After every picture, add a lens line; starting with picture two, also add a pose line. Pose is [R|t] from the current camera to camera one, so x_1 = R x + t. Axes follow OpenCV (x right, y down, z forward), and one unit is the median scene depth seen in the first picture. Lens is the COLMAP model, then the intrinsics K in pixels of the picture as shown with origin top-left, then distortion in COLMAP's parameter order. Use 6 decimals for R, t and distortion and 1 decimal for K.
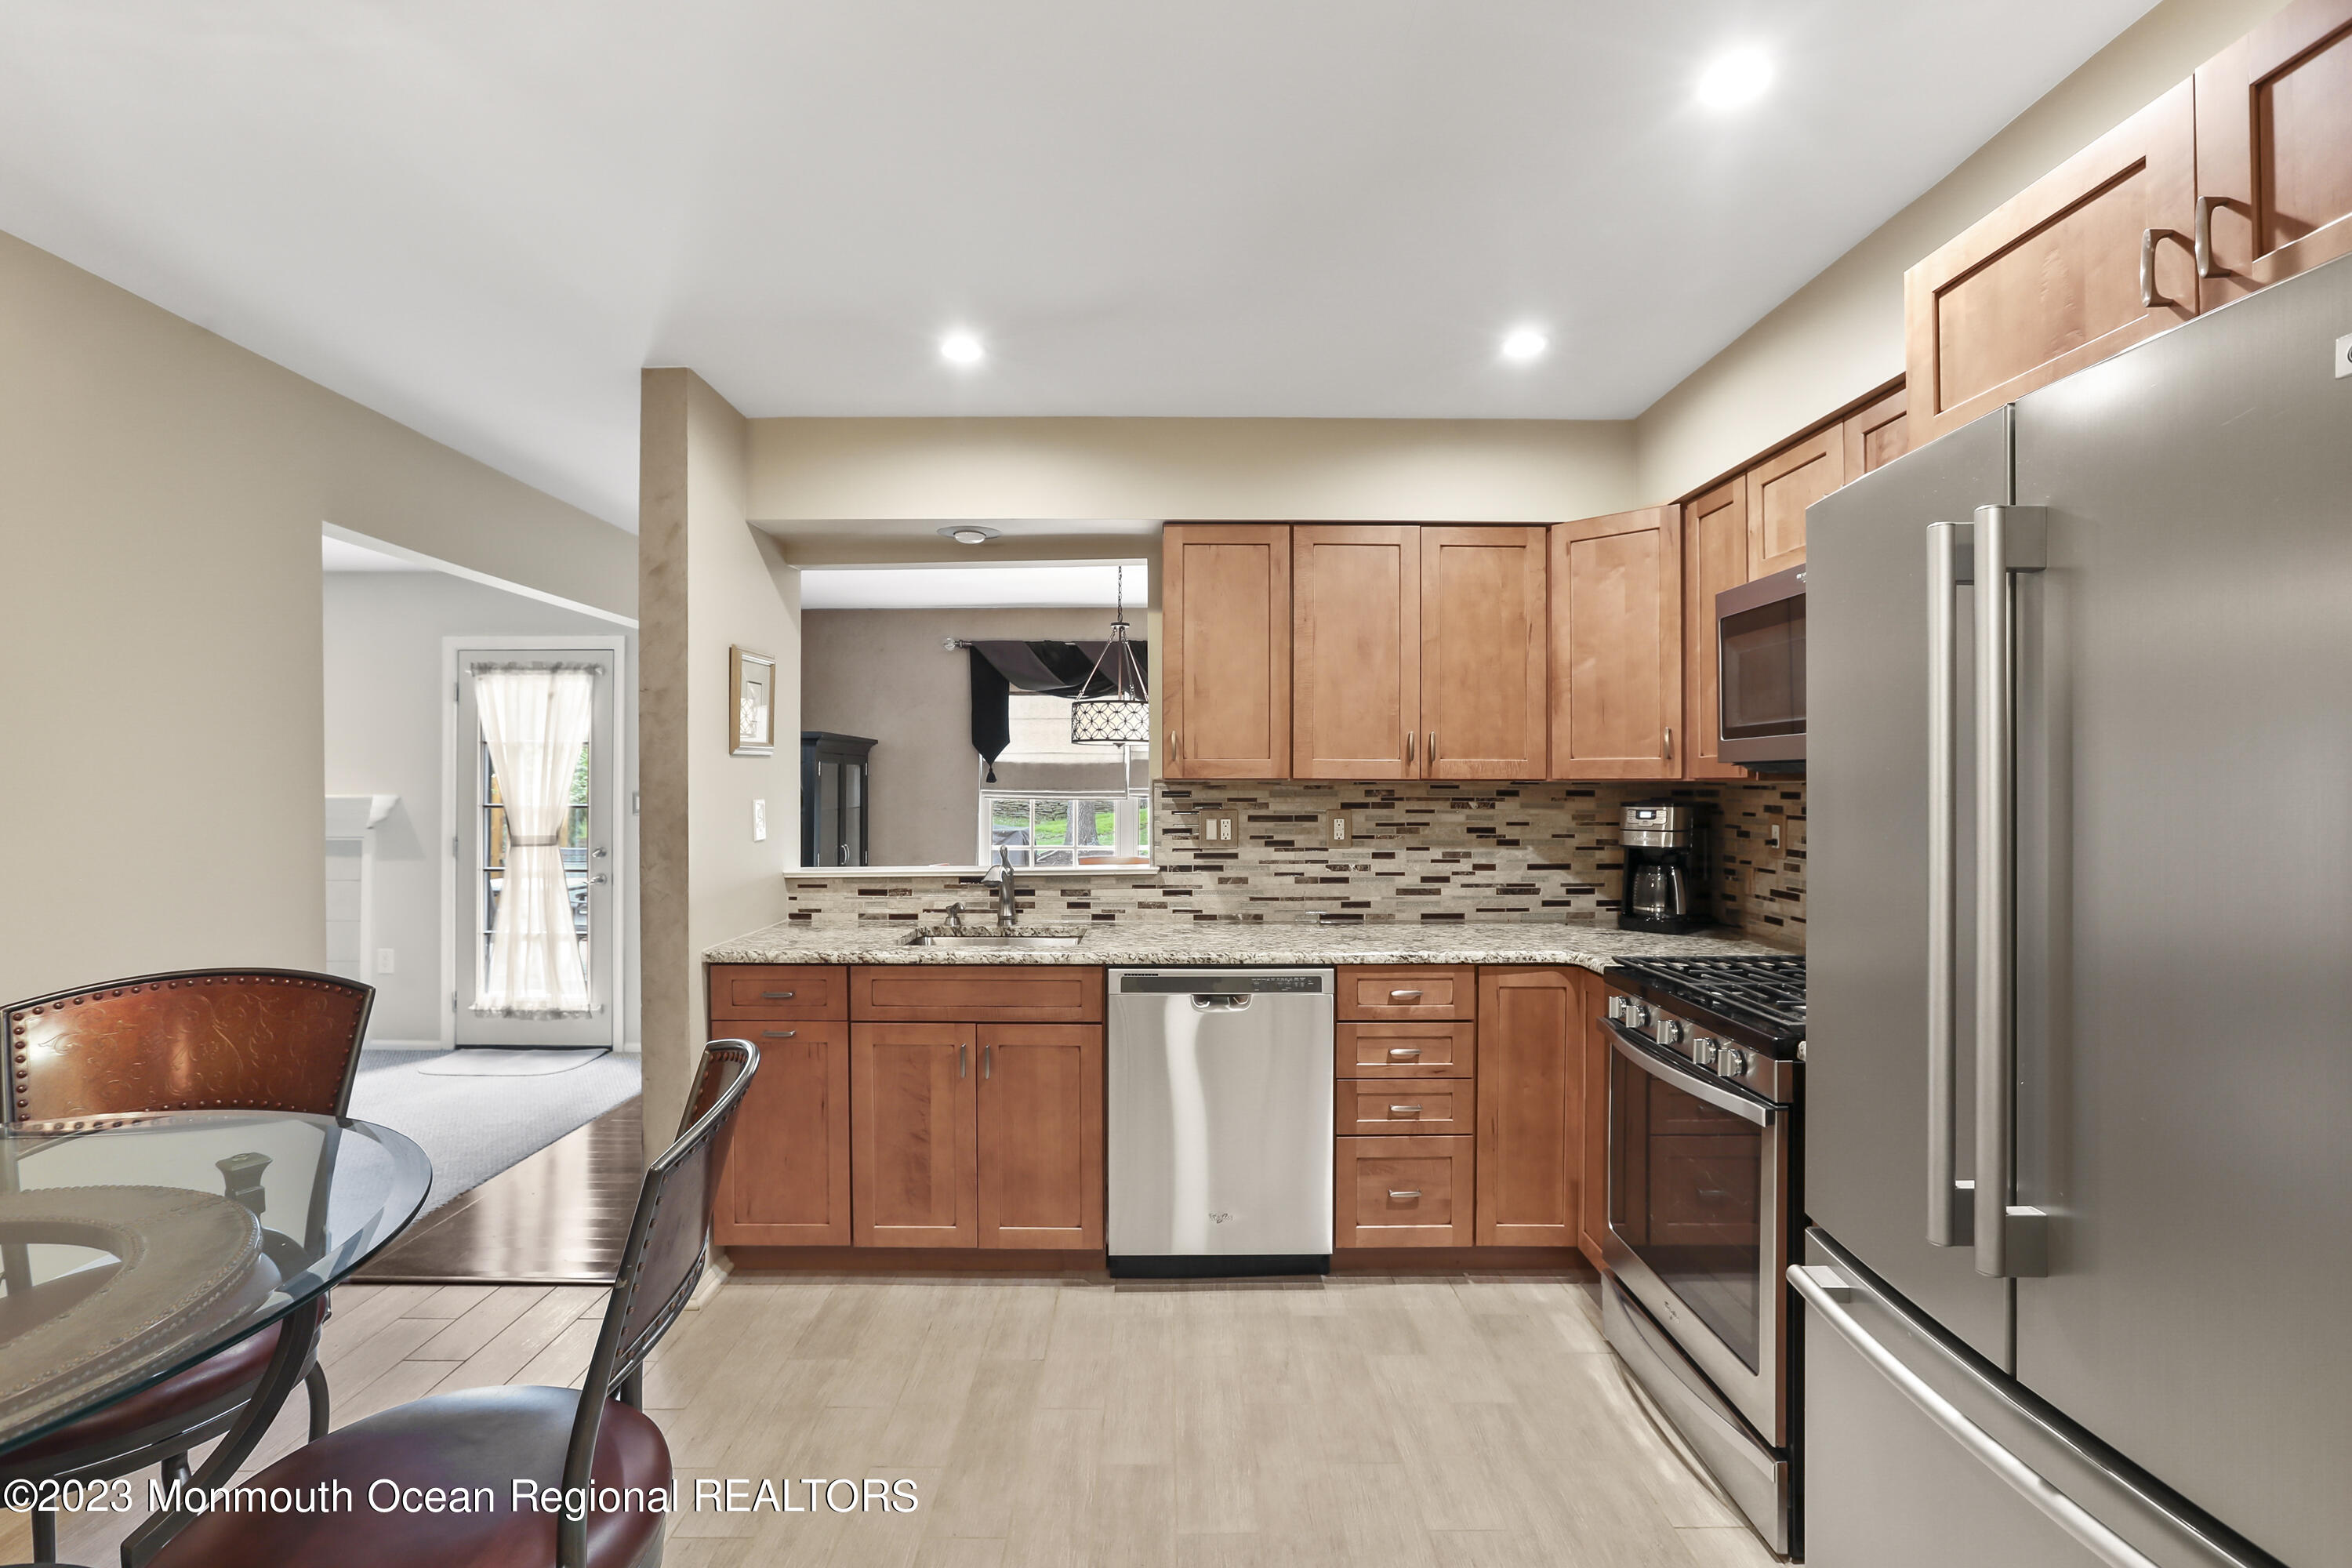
lens RADIAL K [[1087.2, 0, 1172.4], [0, 1087.2, 778.7], [0, 0, 1]] dist [-0.033421, 0.016267]
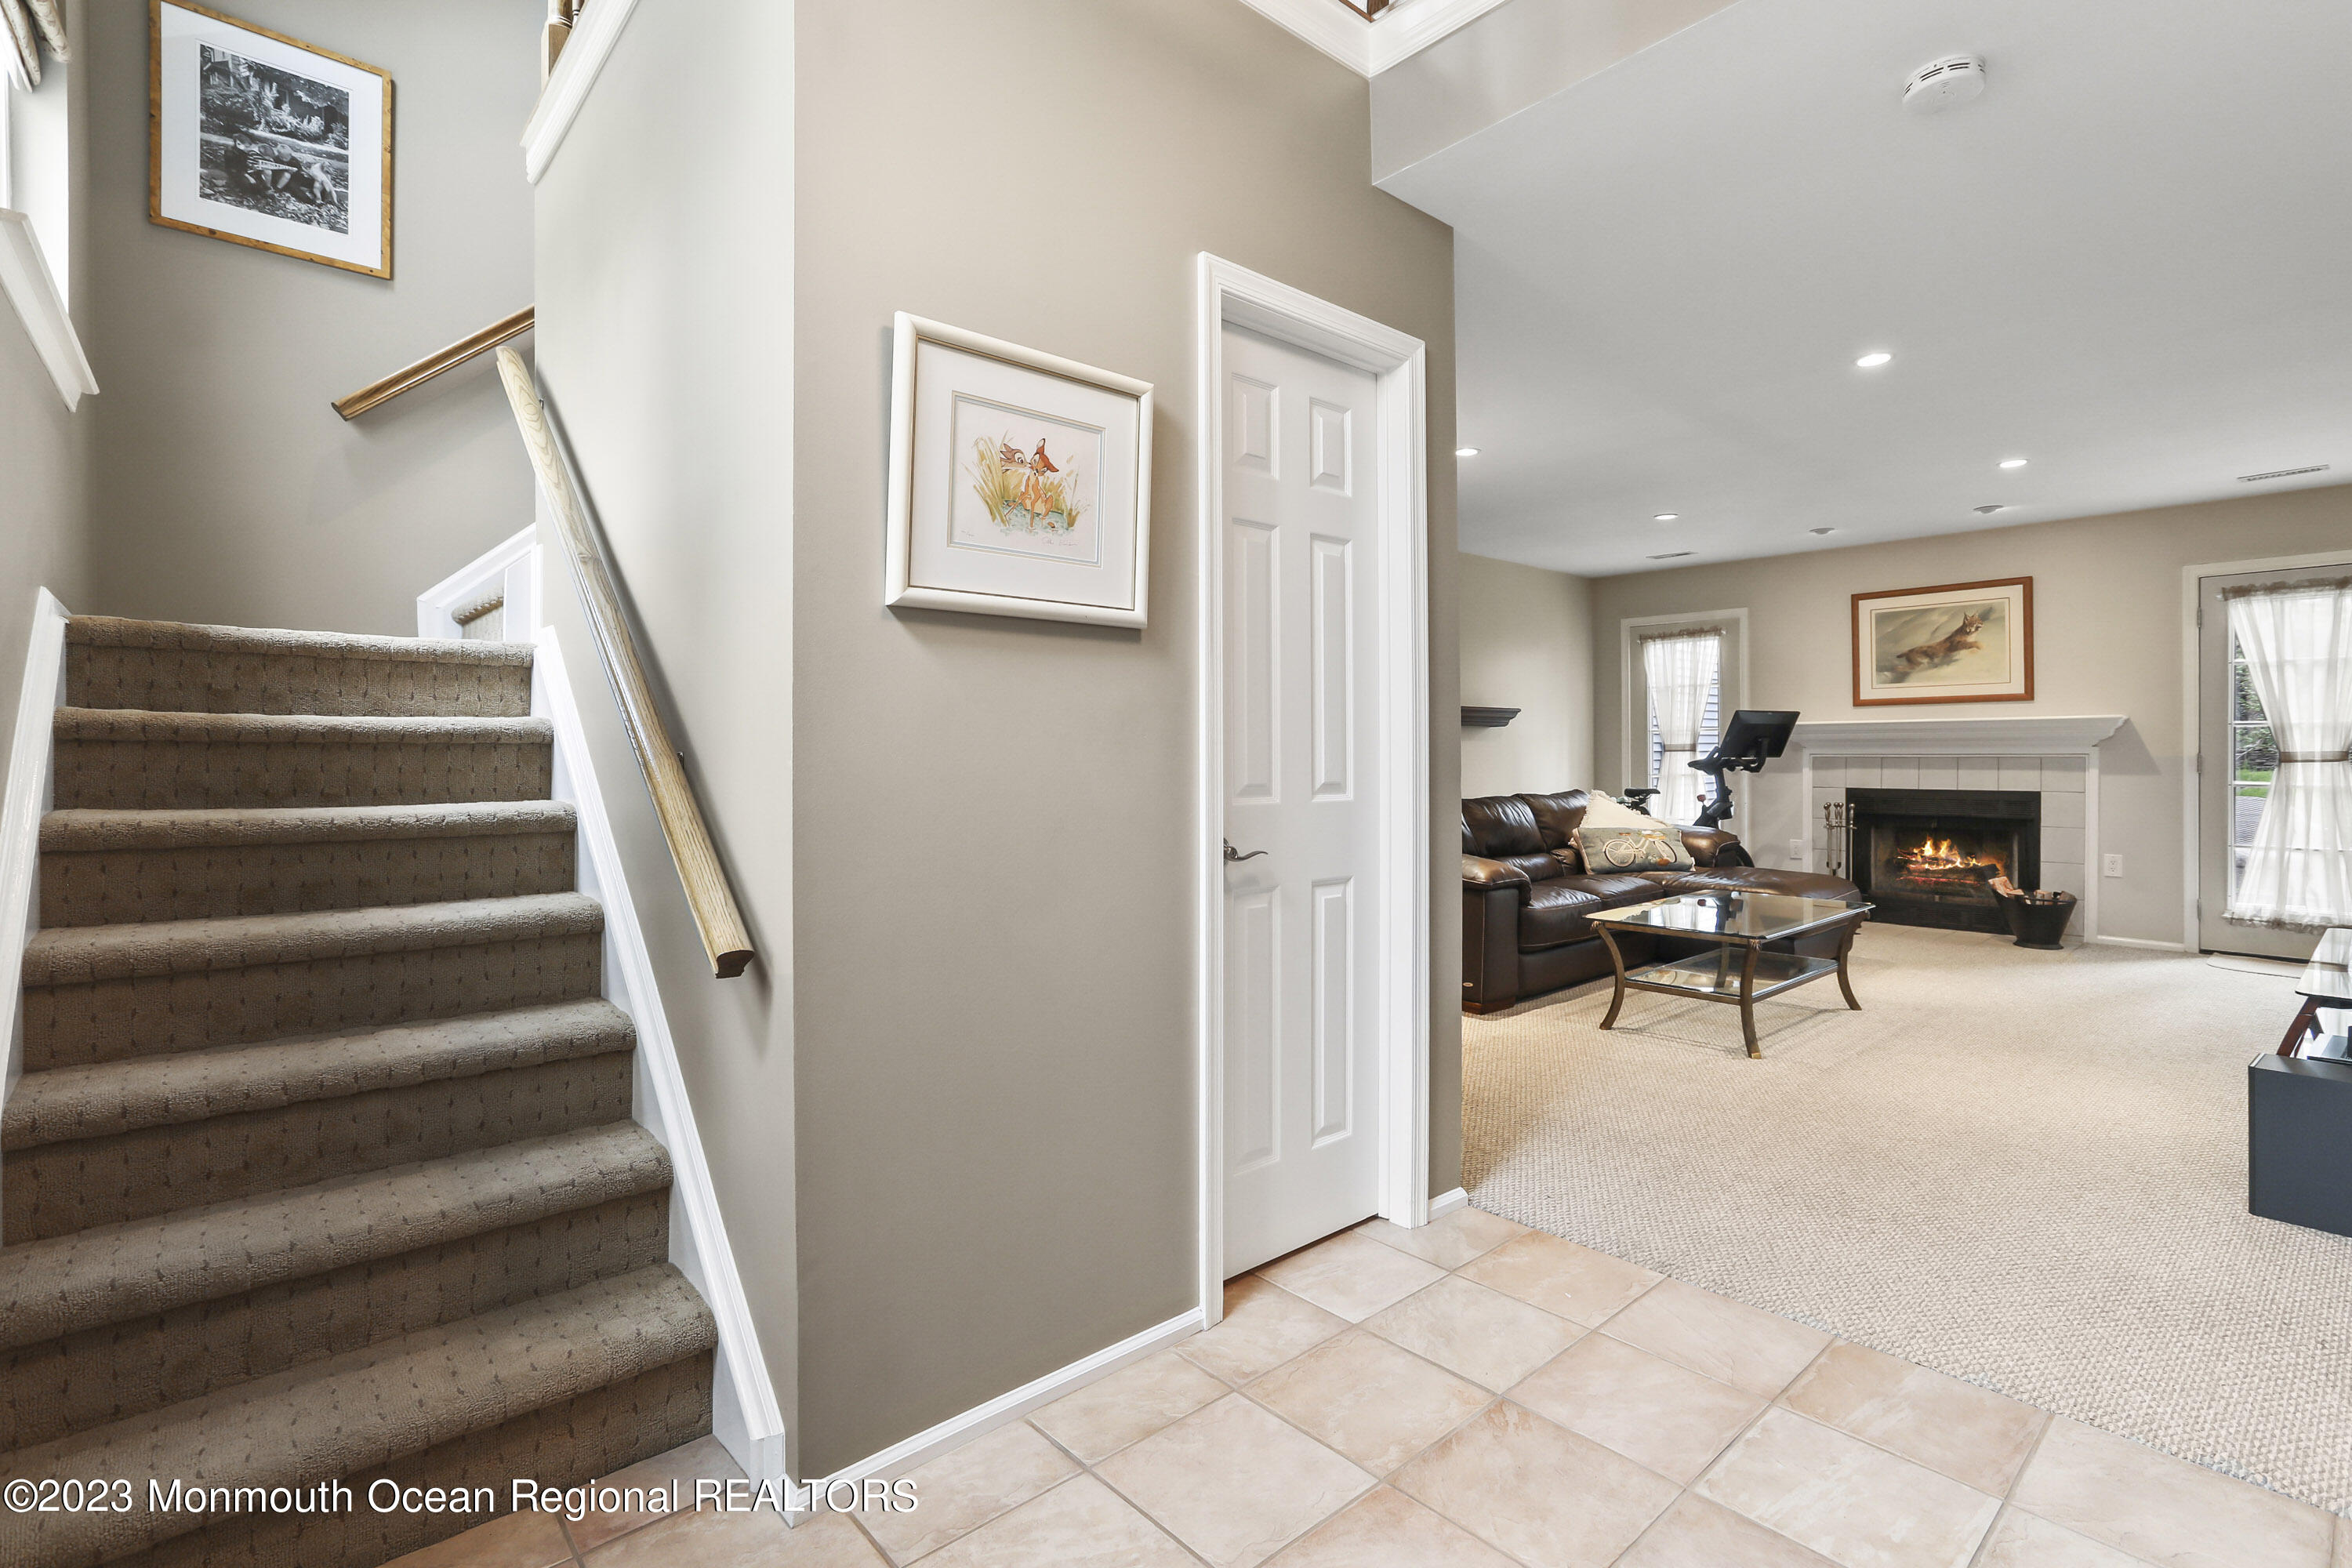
lens RADIAL K [[1087.2, 0, 1165.1], [0, 1087.2, 751.8], [0, 0, 1]] dist [-0.033421, 0.016267]
pose [[0.657581, -0.000560, -0.753384, -1.023883], [0.005400, 0.999978, 0.003970, 0.081014], [0.753364, -0.006679, 0.657569, -0.886534]]
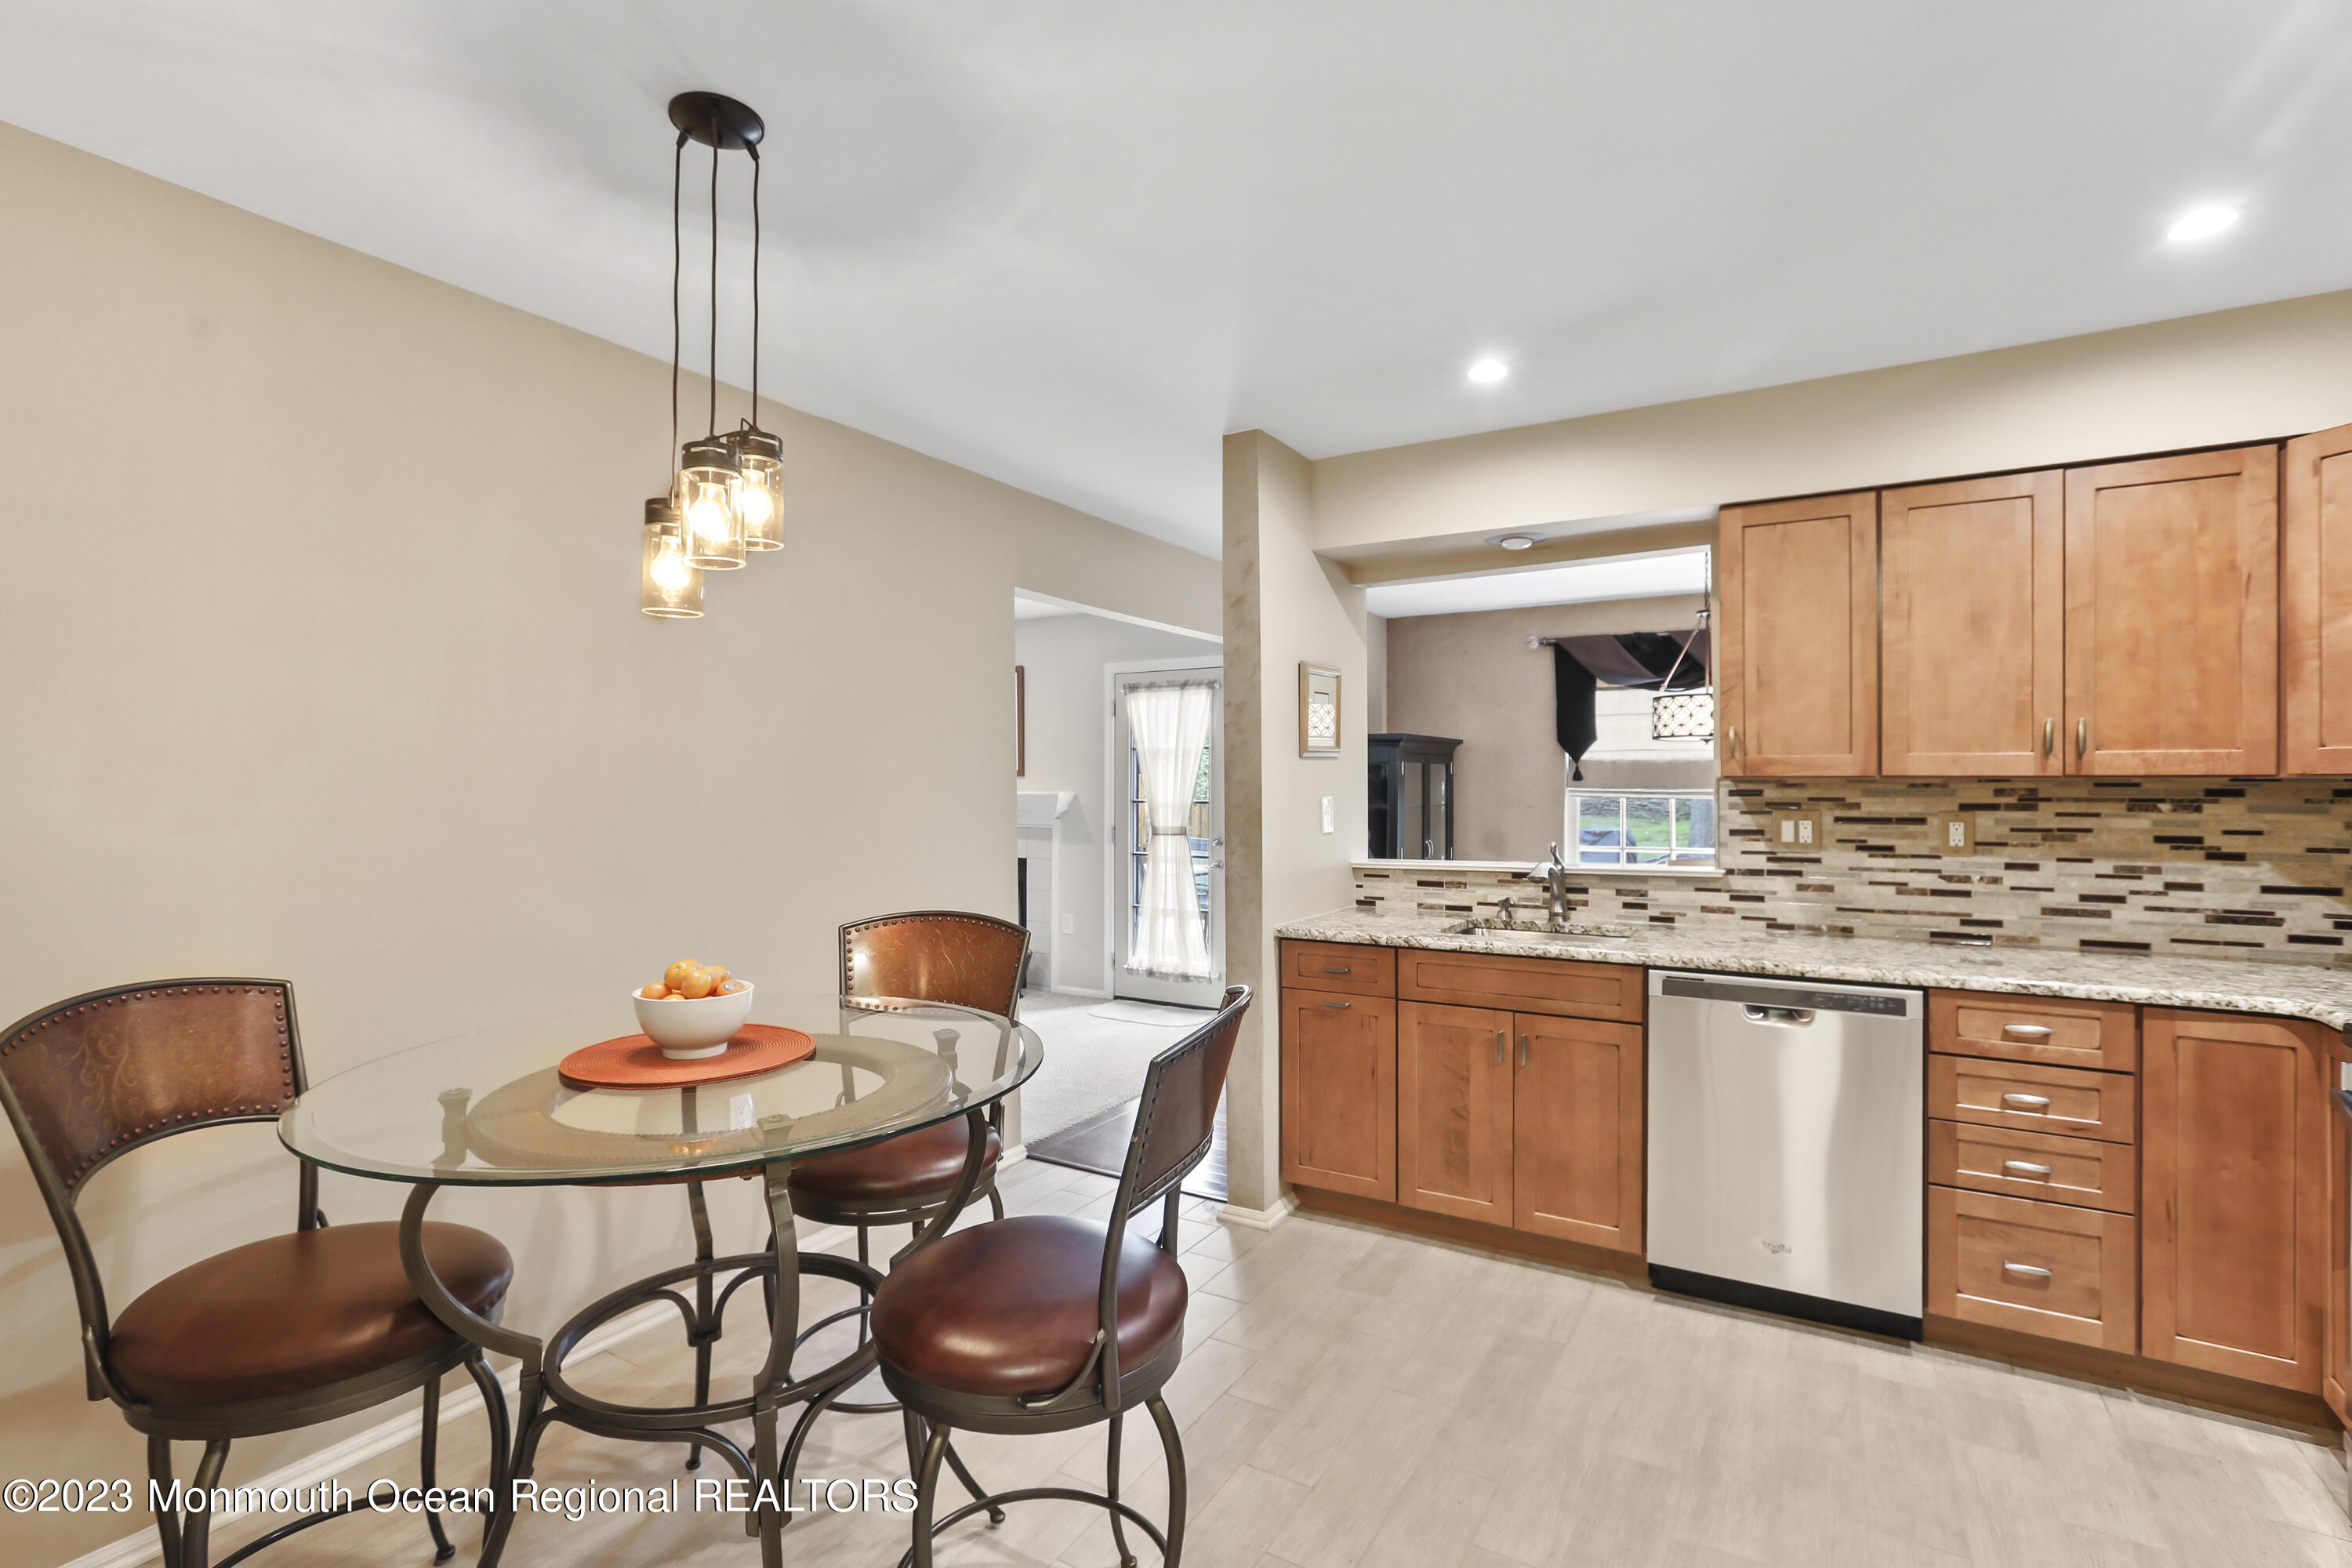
lens RADIAL K [[1087.2, 0, 1172.9], [0, 1087.2, 776.0], [0, 0, 1]] dist [-0.033421, 0.016267]
pose [[0.853710, -0.004629, -0.520728, 0.072056], [0.003940, 0.999989, -0.002430, 0.000122], [0.520734, 0.000023, 0.853719, -0.049617]]
